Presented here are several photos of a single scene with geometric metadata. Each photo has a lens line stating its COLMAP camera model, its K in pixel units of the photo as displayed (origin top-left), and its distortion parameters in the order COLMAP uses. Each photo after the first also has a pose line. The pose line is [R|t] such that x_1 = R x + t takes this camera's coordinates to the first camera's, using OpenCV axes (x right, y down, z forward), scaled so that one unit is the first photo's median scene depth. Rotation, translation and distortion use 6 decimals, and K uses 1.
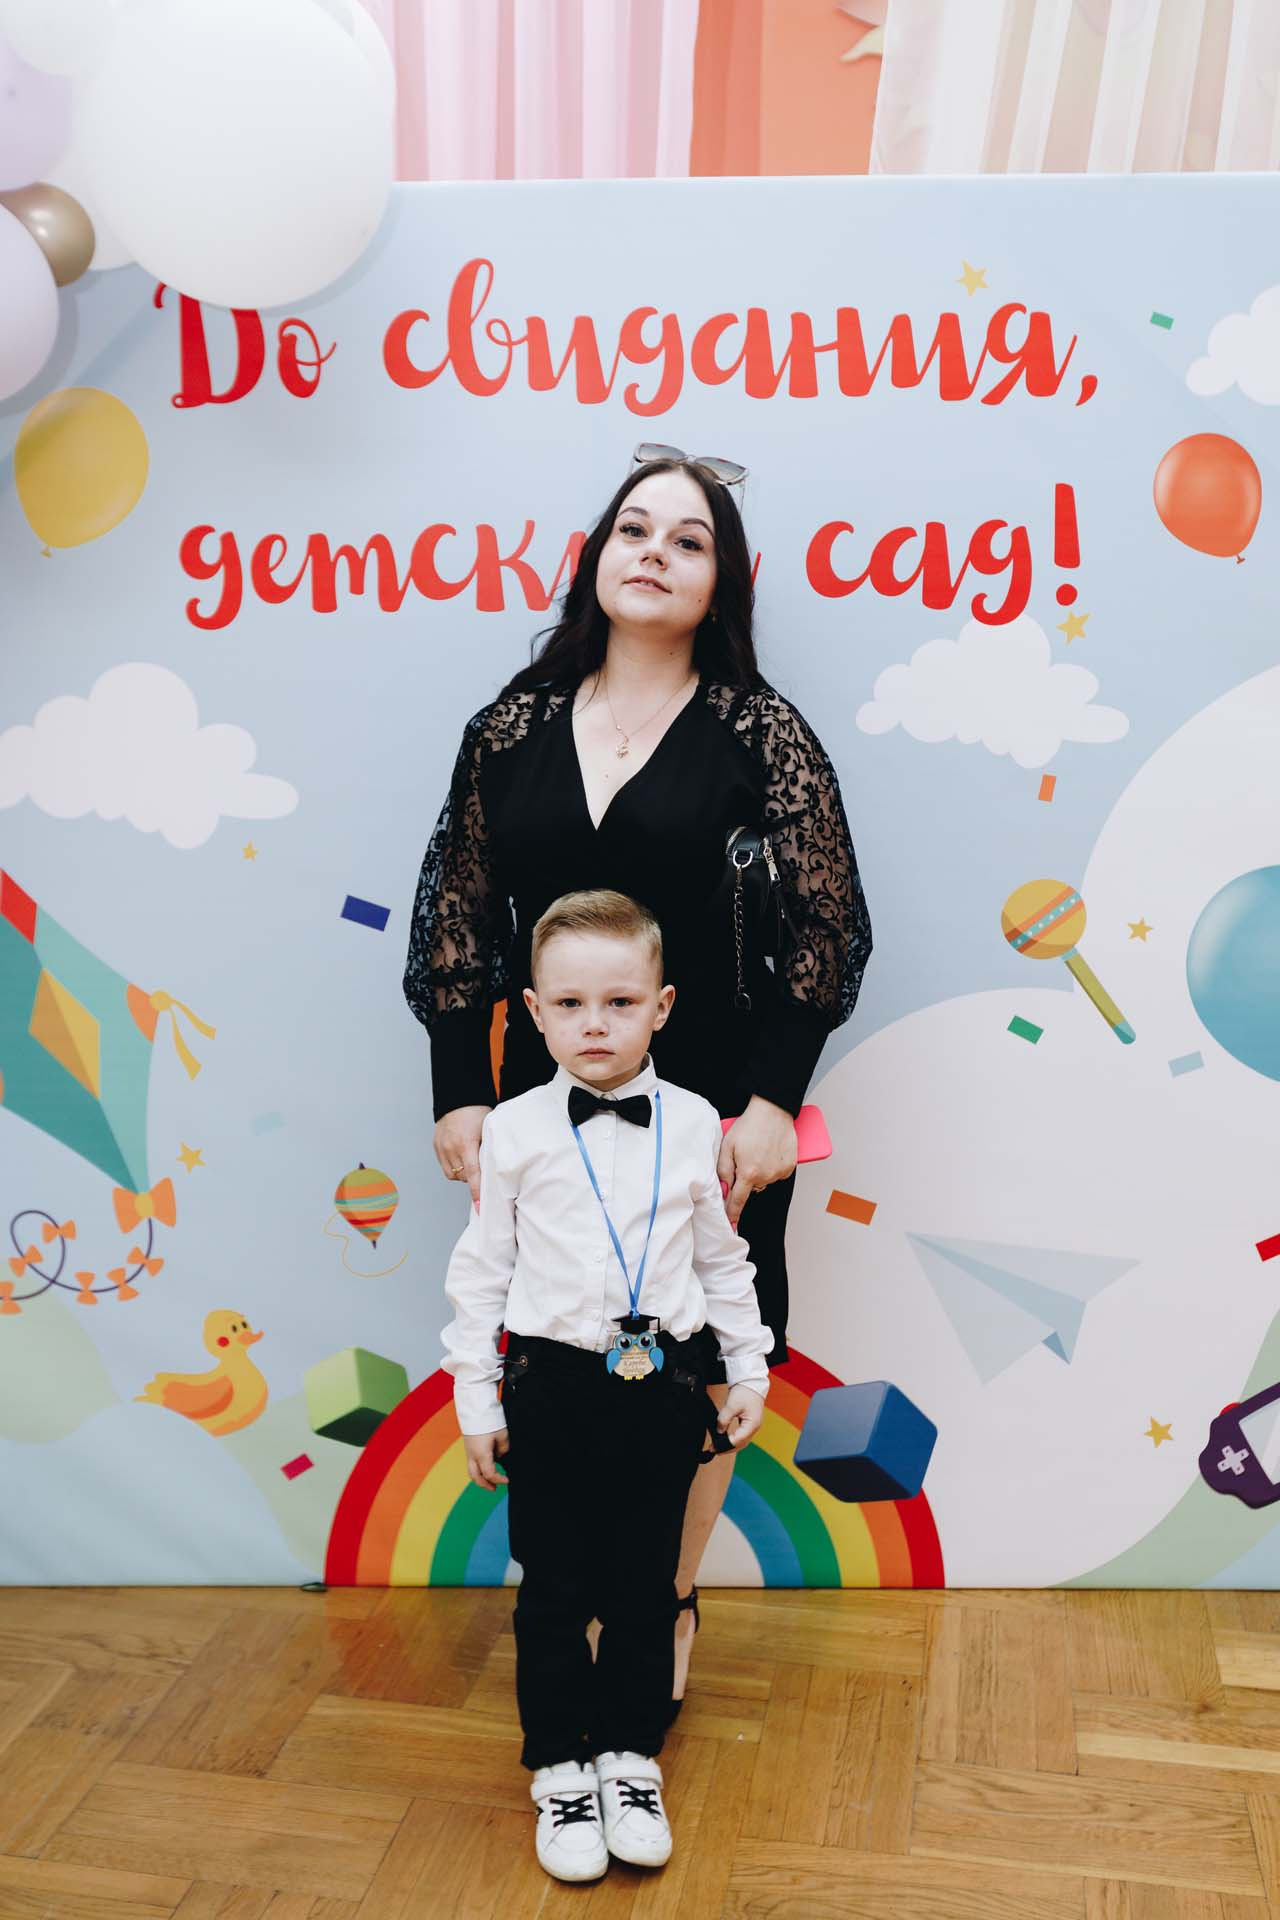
lens RADIAL K [[1773.2, 0, 640.5], [0, 1773.2, 997.4], [0, 0, 1]] dist [-0.008057, 0.000000]
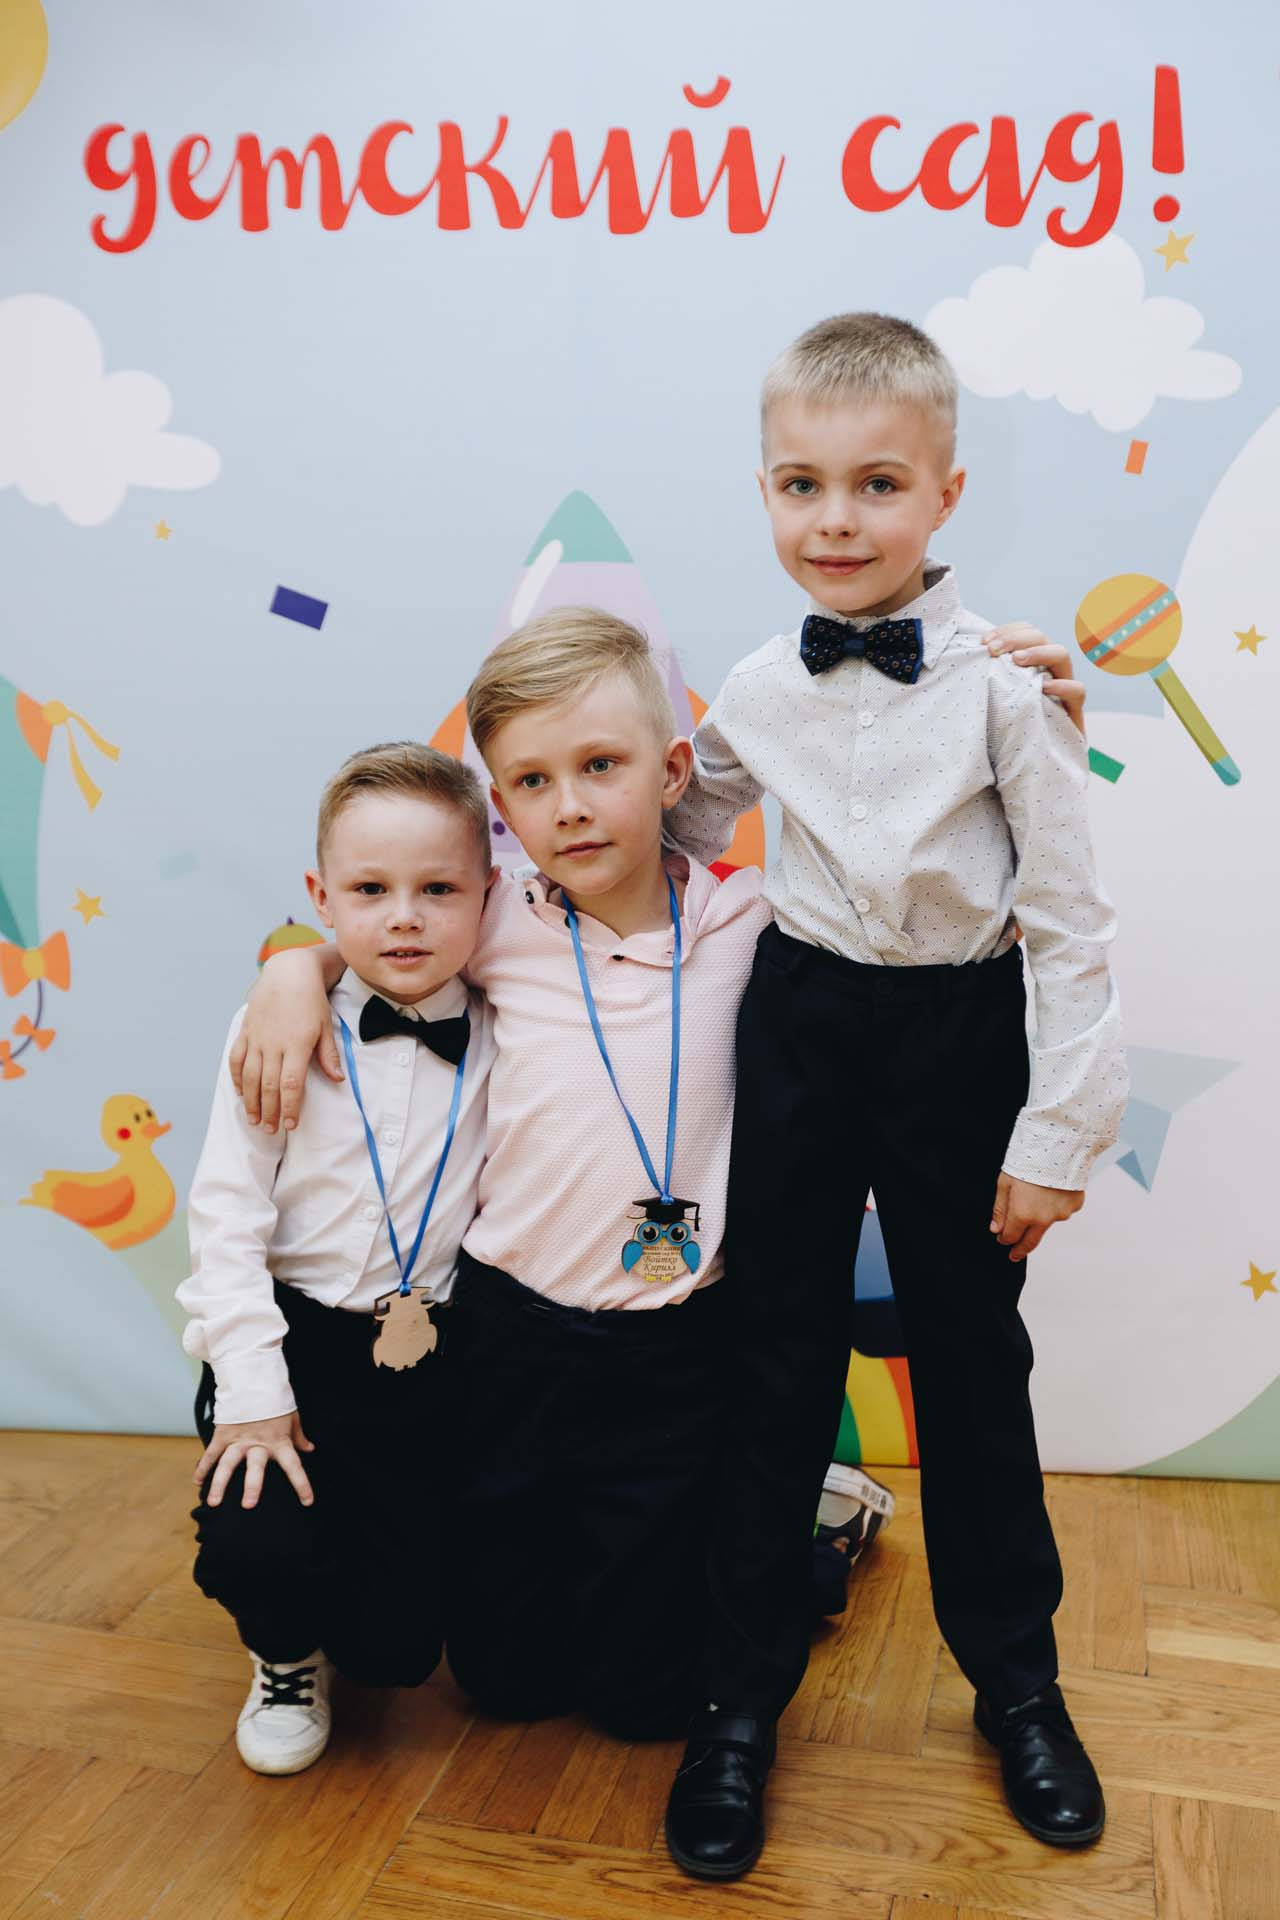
lens RADIAL K [[1773.2, 0, 639.1], [0, 1773.2, 991.4], [0, 0, 1]] dist [-0.008057, 0.000000]
pose [[0.998298, 0.026232, -0.052093, 0.053230], [-0.027155, 0.999485, -0.017088, 0.147067], [0.051618, 0.018473, 0.998496, 0.193661]]
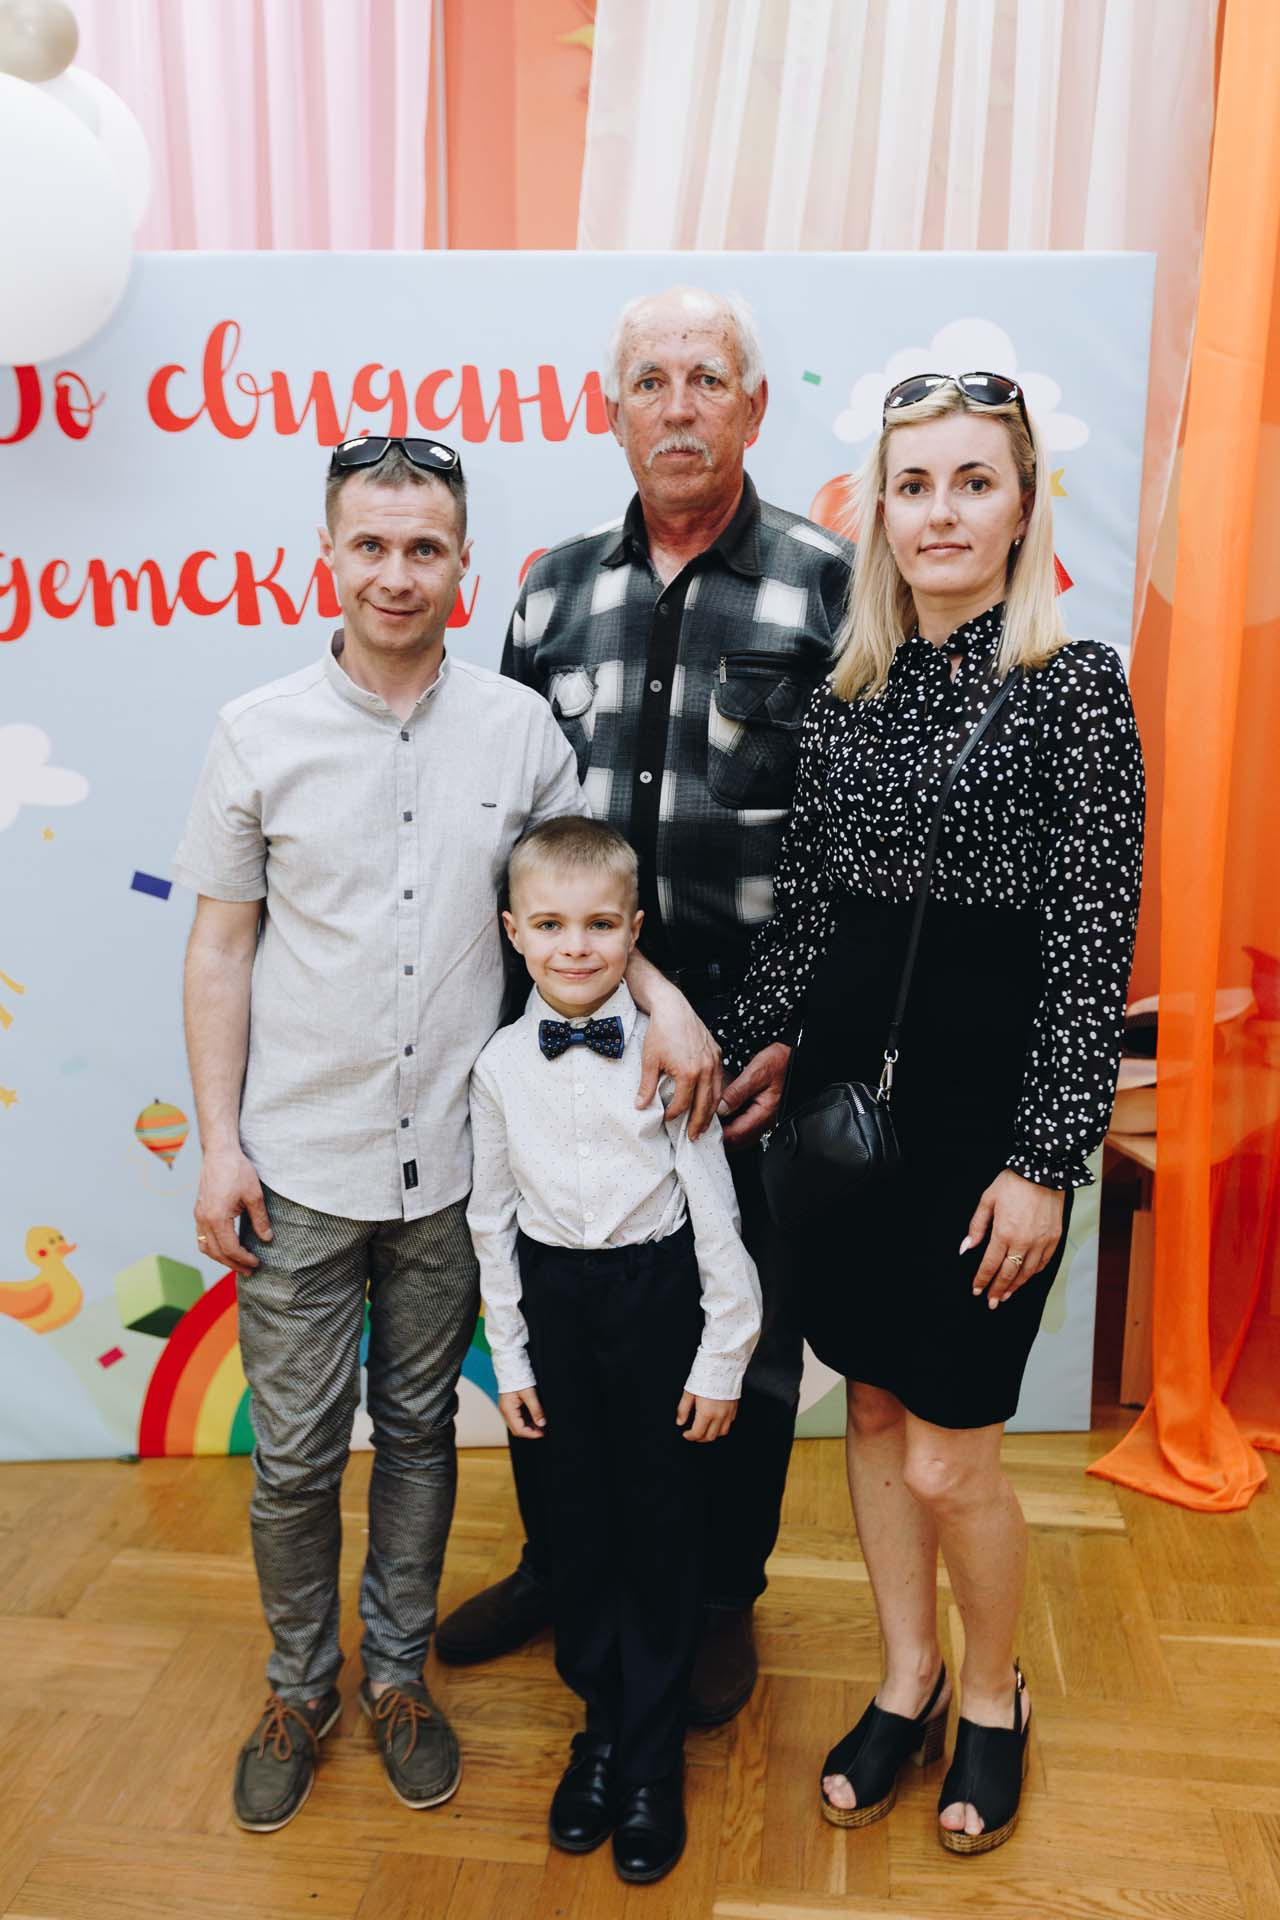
lens RADIAL K [[1533.6, 0, 623.8], [0, 1533.6, 993.9], [0, 0, 1]] dist [-0.001226, -0.014771]
pose [[0.998131, -0.015552, 0.059094, 0.098701], [0.013655, 0.999382, 0.032380, -0.004949], [-0.059561, -0.031512, 0.997727, -0.029404]]
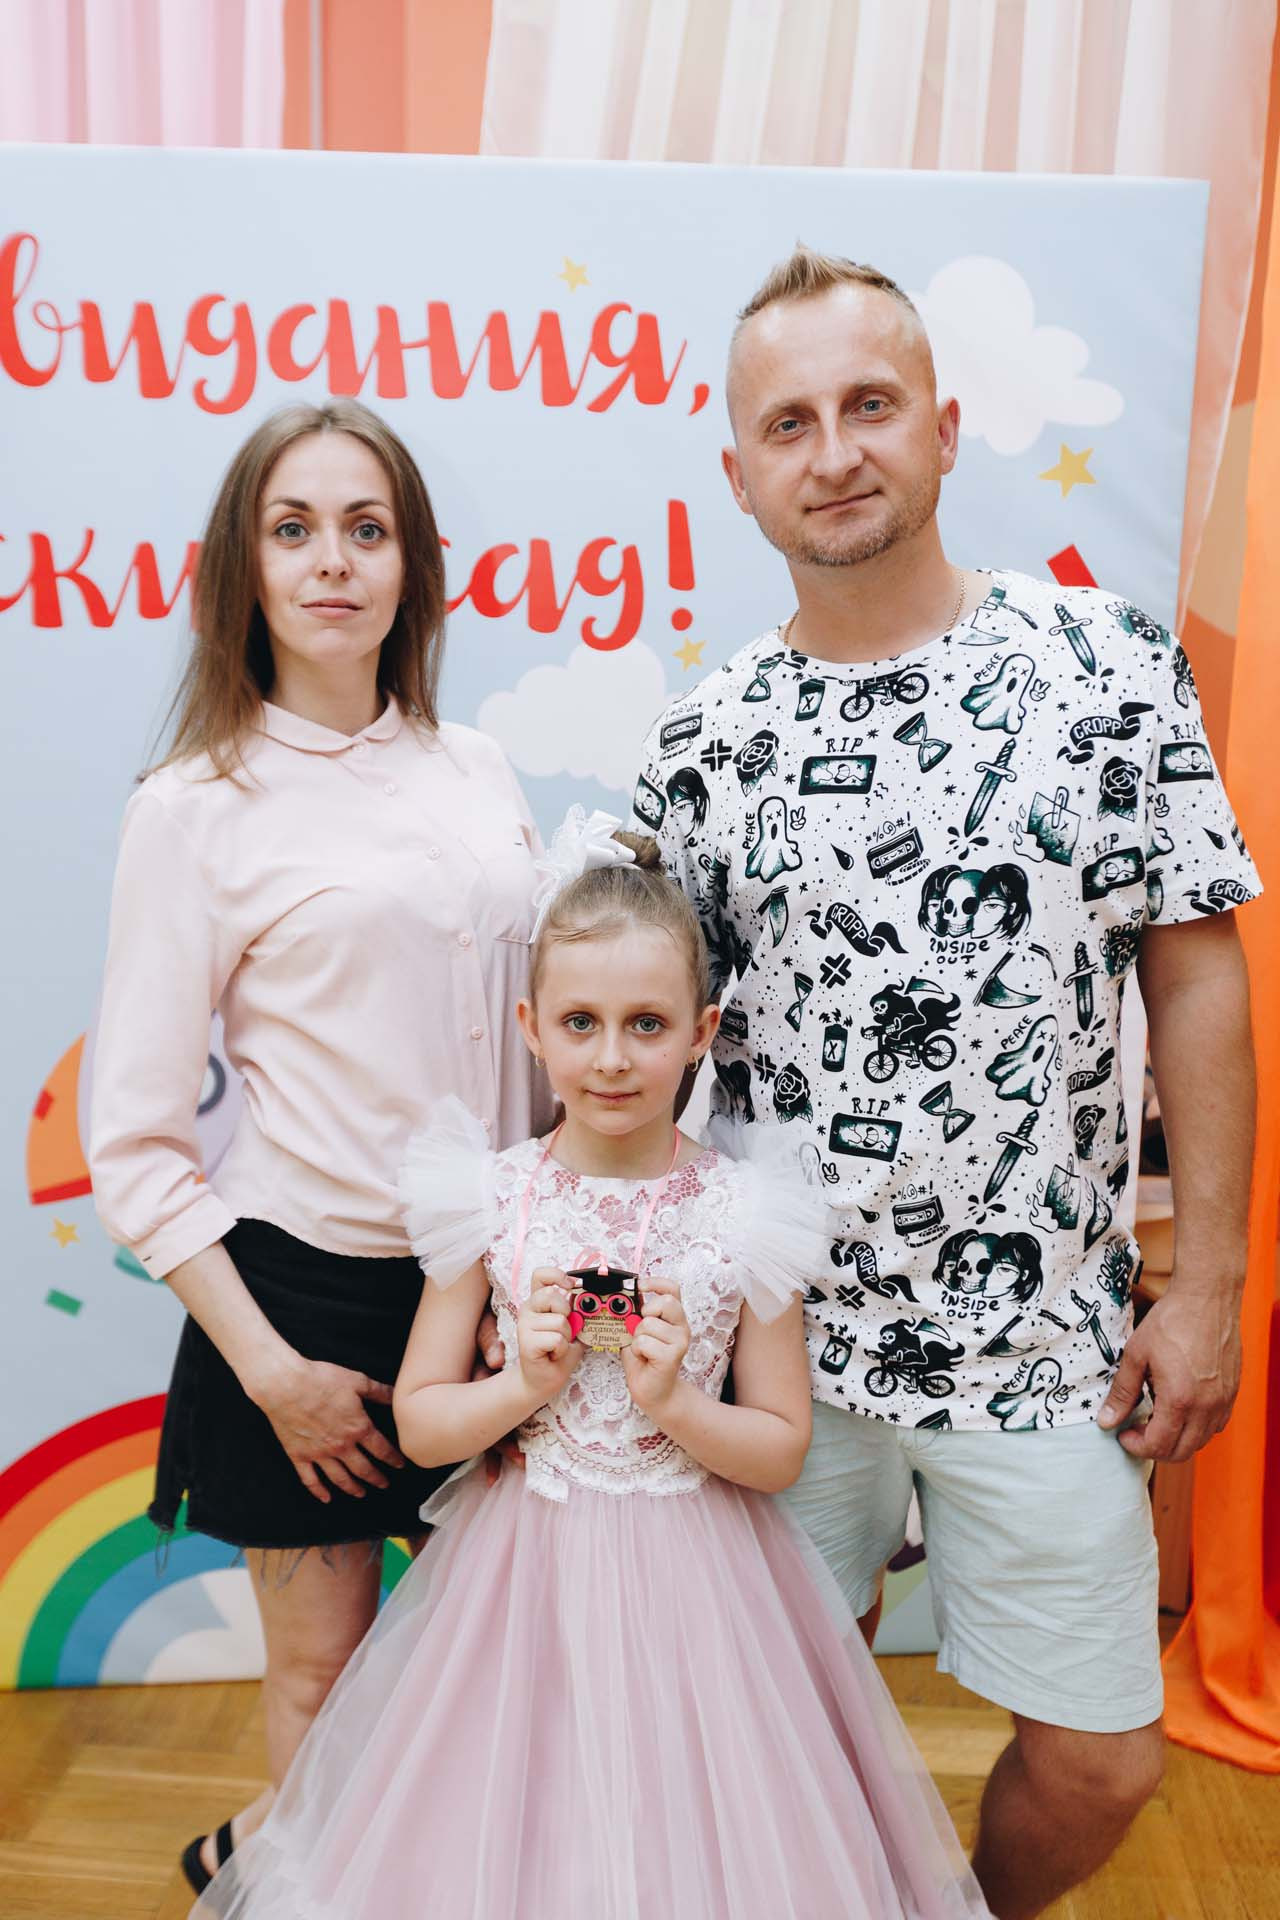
lens RADIAL K [[1773.2, 0, 614.5], [0, 1773.2, 999.7], [0, 0, 1]] dist [-0.008057, 0.000000]
pose [[0.994422, -0.006946, 0.105242, 0.105883], [0.004622, 0.999740, 0.022311, -0.048476], [-0.105370, -0.021700, 0.994196, 0.073307]]
